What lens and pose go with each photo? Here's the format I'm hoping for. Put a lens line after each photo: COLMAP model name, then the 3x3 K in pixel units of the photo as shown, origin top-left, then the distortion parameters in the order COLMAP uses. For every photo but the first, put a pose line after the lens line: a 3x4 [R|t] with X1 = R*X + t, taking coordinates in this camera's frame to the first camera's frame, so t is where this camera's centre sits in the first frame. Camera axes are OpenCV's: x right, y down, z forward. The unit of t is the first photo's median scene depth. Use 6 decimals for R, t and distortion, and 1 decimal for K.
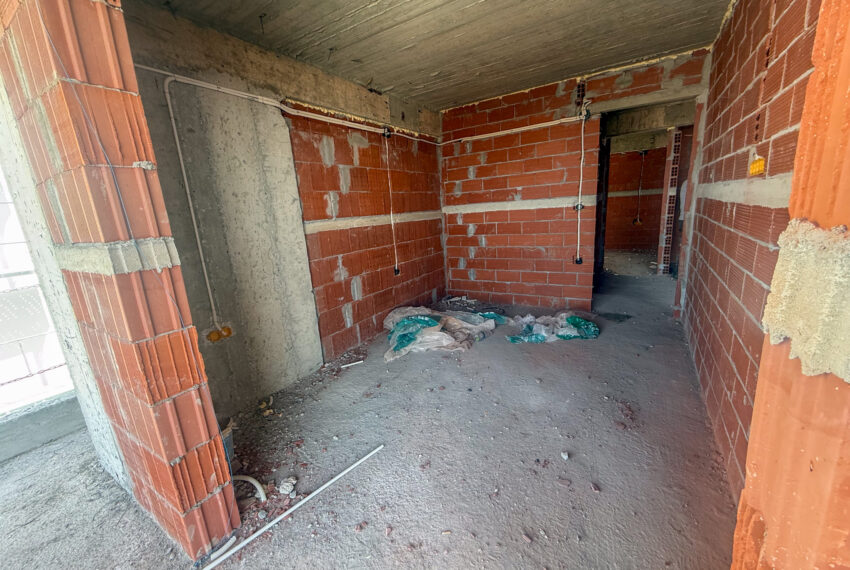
lens RADIAL K [[337.6, 0, 423.4], [0, 337.6, 285.7], [0, 0, 1]] dist [-0.000727, -0.000111]
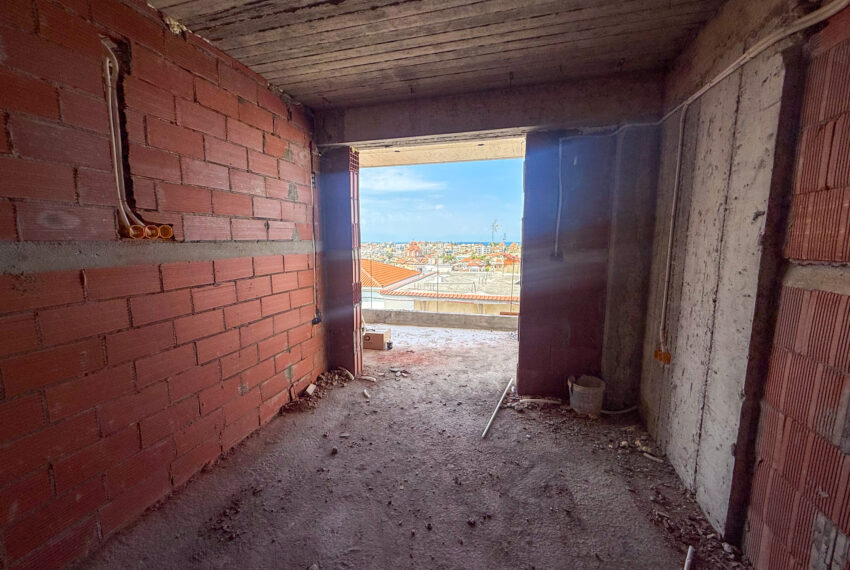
lens RADIAL K [[337.6, 0, 423.4], [0, 337.6, 285.7], [0, 0, 1]] dist [-0.000727, -0.000111]
pose [[-0.954370, 0.106338, -0.279052, 0.285122], [-0.002405, 0.931684, 0.363261, -0.364098], [0.298617, 0.347356, -0.888916, 1.441267]]
